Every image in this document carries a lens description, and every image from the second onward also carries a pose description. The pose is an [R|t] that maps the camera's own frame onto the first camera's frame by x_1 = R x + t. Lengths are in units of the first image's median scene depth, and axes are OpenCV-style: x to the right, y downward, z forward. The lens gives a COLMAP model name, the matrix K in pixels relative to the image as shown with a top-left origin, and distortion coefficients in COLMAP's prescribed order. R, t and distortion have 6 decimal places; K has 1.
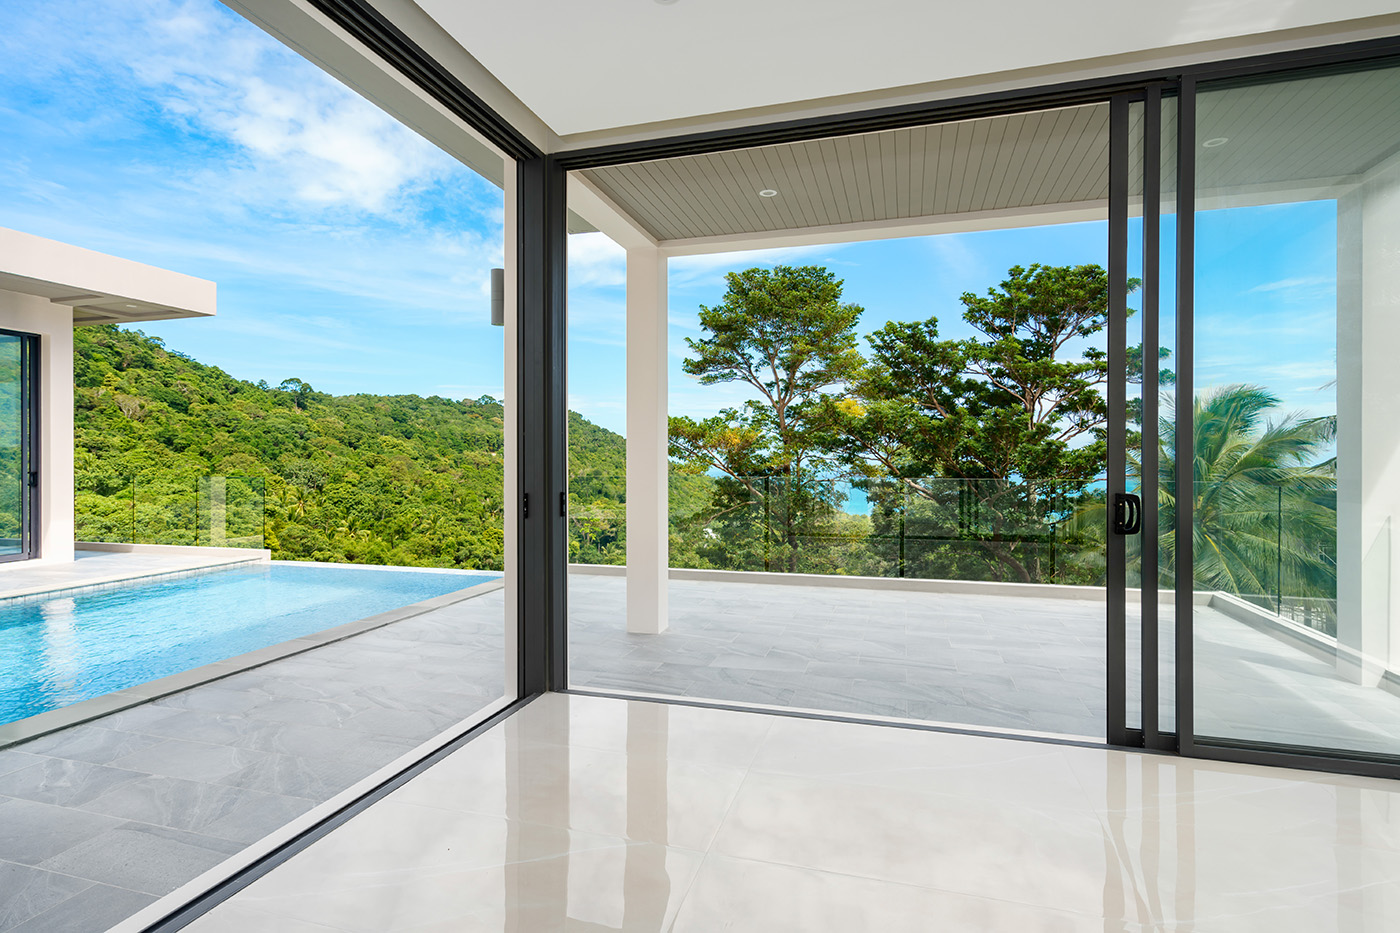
lens RADIAL K [[705.7, 0, 700.0], [0, 705.7, 466.5], [0, 0, 1]] dist [0.000648, 0.000086]
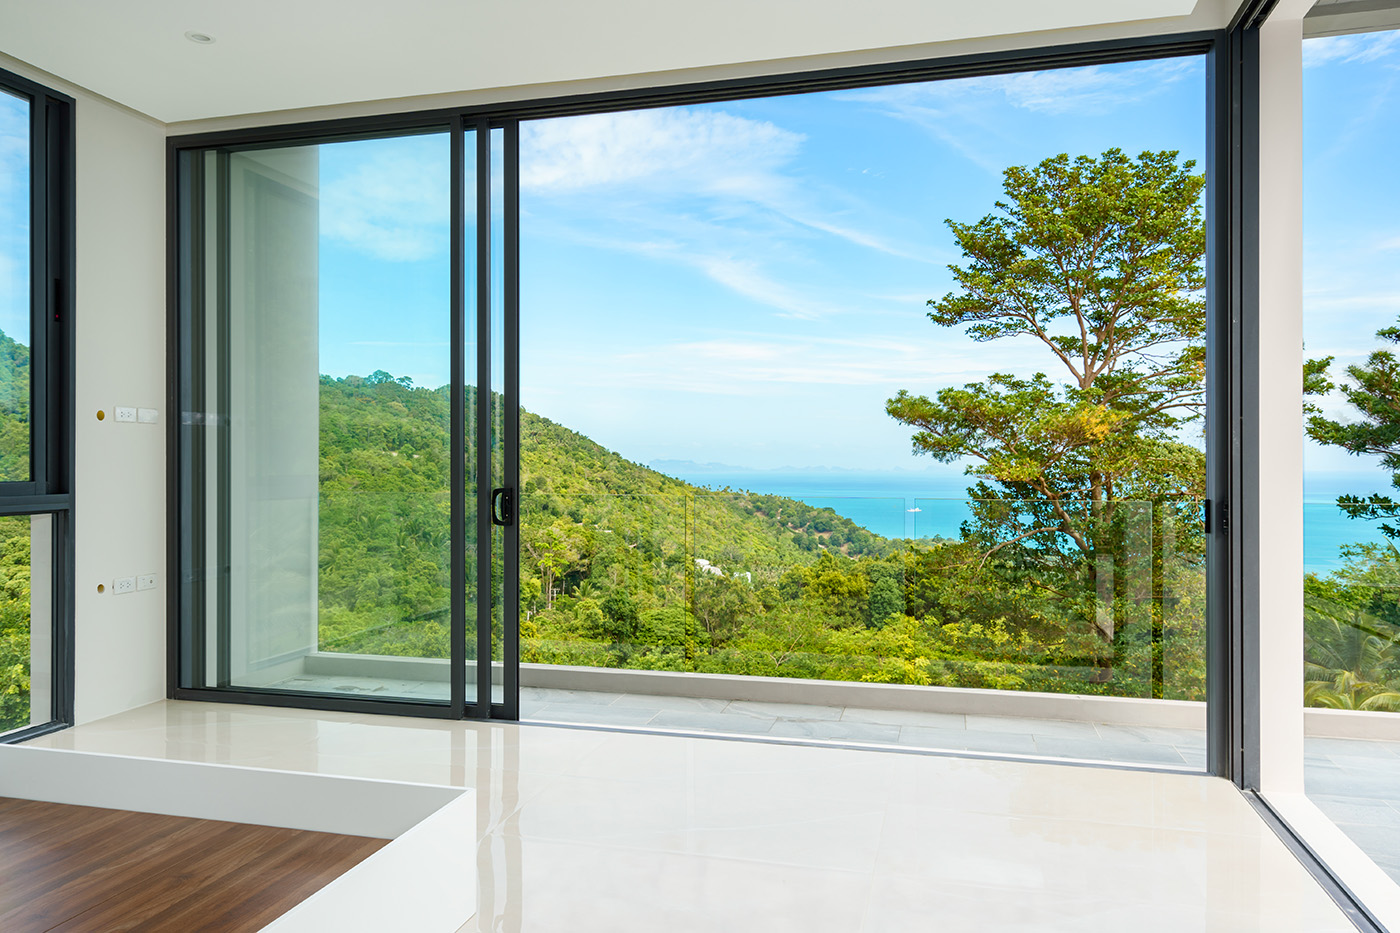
lens RADIAL K [[981.0, 0, 700.0], [0, 981.0, 466.5], [0, 0, 1]] dist [0.012435, 0.000504]
pose [[0.999563, 0.000923, 0.029534, -0.245367], [-0.000771, 0.999986, -0.005158, -0.000829], [-0.029539, 0.005133, 0.999550, 0.133772]]
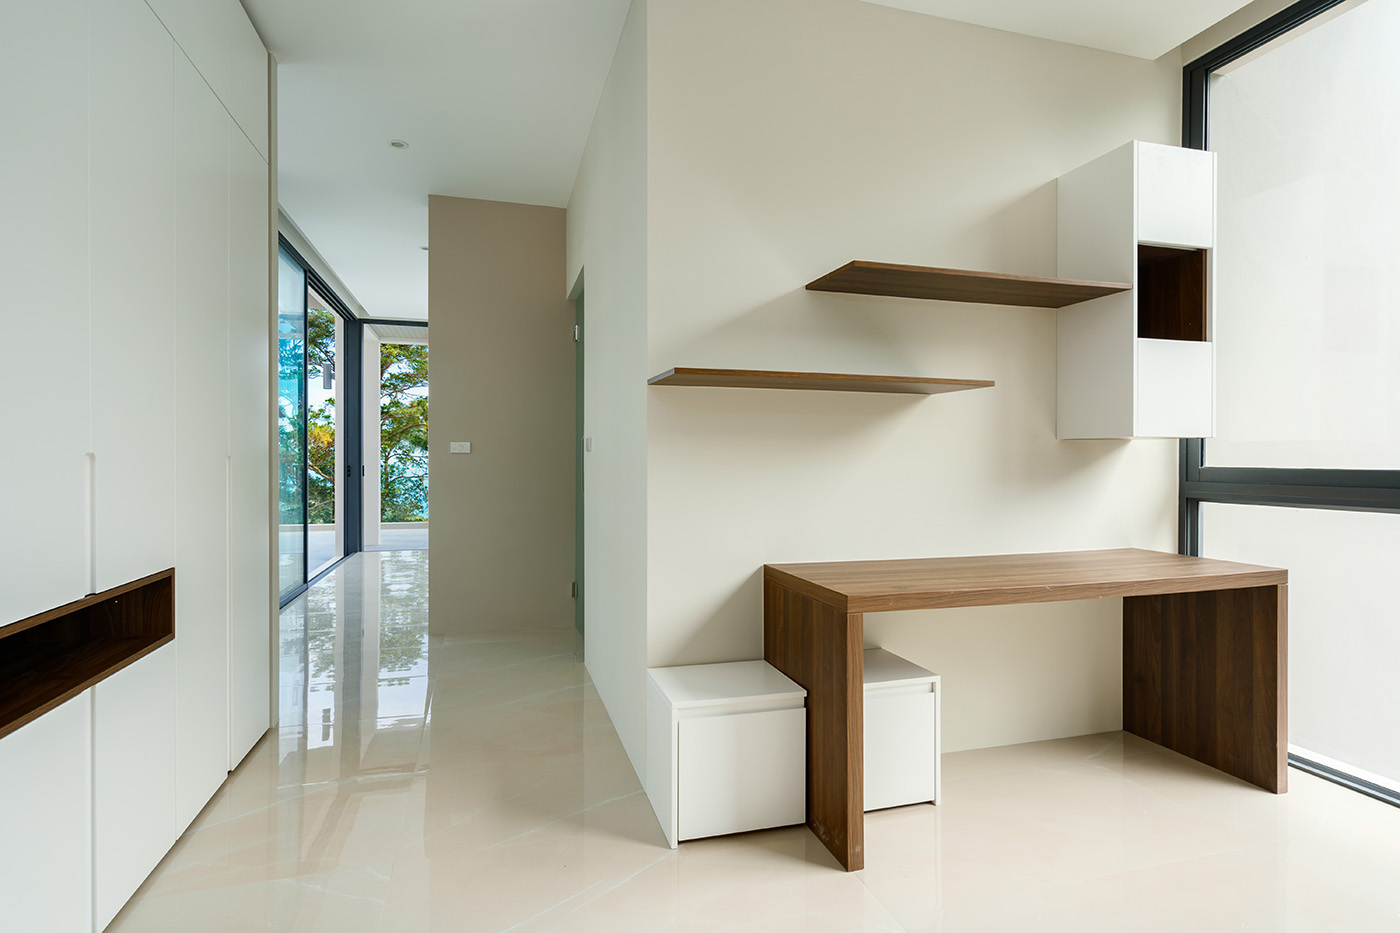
lens RADIAL K [[705.7, 0, 700.0], [0, 705.7, 466.5], [0, 0, 1]] dist [0.000648, 0.000086]
pose [[0.836301, -0.002757, 0.548264, -0.044535], [0.002168, 0.999996, 0.001722, 0.003228], [-0.548267, -0.000252, 0.836303, -0.124721]]
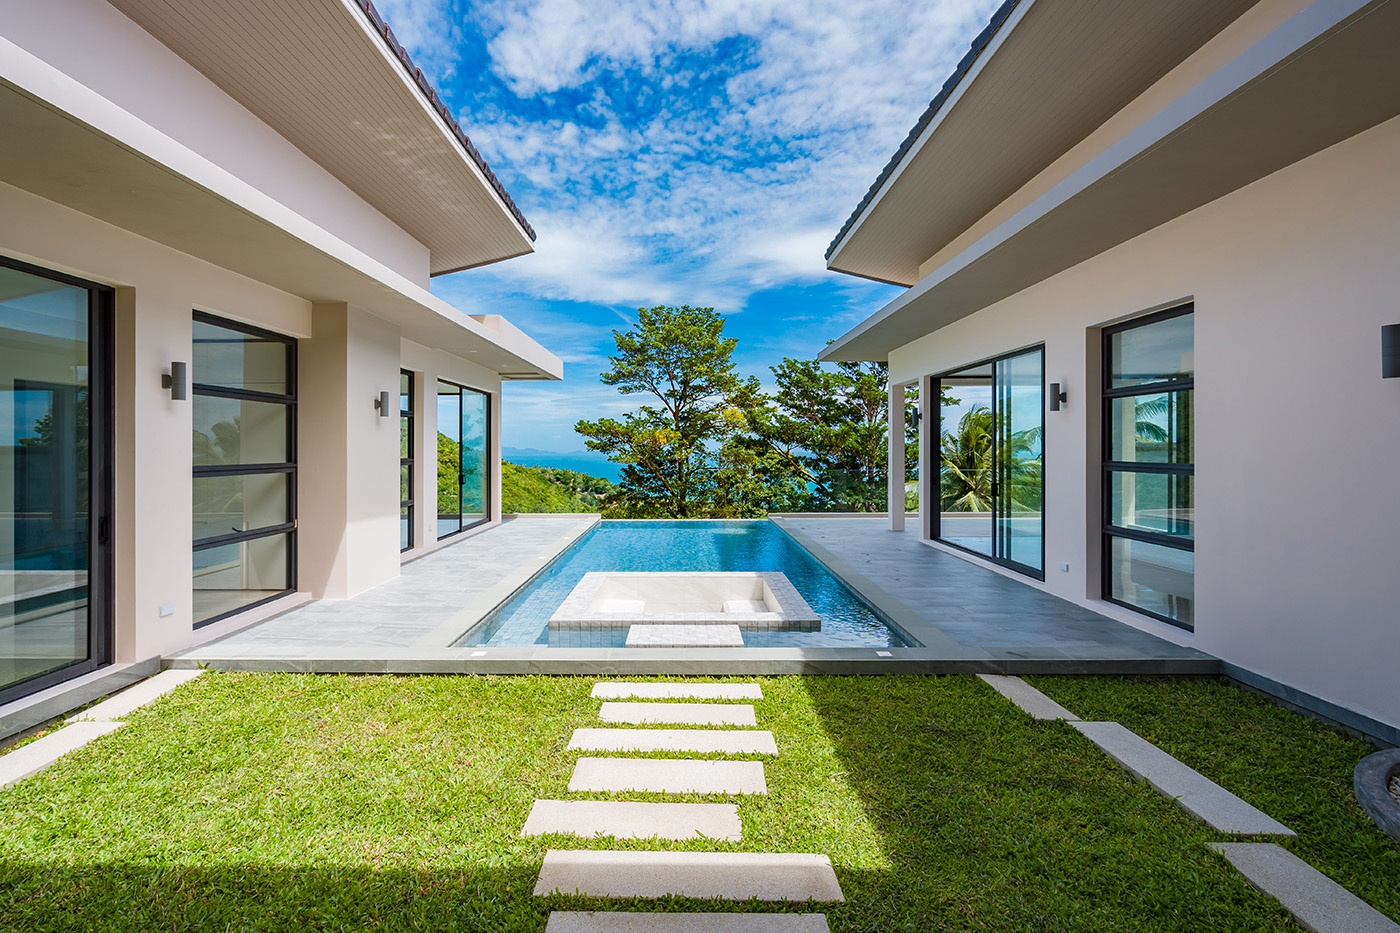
lens RADIAL K [[638.7, 0, 679.8], [0, 638.7, 449.1], [0, 0, 1]] dist [-0.001583, -0.000086]
pose [[0.962214, -0.002937, 0.272278, -0.193507], [0.005253, 0.999956, -0.007778, -0.006612], [-0.272244, 0.008914, 0.962187, -0.129992]]
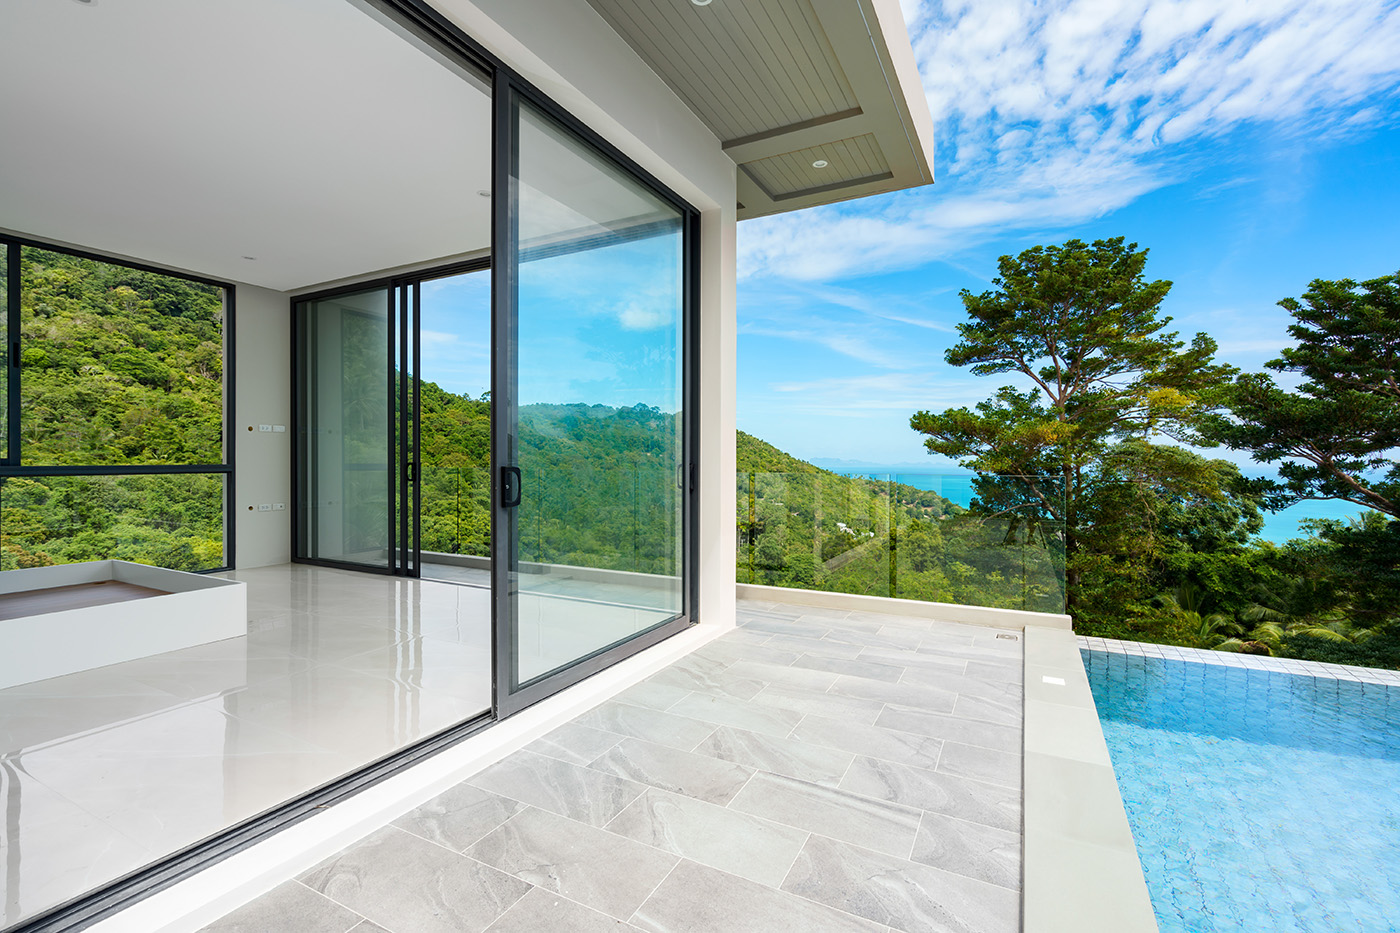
lens RADIAL K [[630.6, 0, 700.0], [0, 630.6, 466.5], [0, 0, 1]] dist [-0.002882, -0.000281]
pose [[0.981156, 0.004689, -0.193161, -0.175524], [-0.004310, 0.999988, 0.002381, 0.001118], [0.193170, -0.001504, 0.981164, 0.117579]]
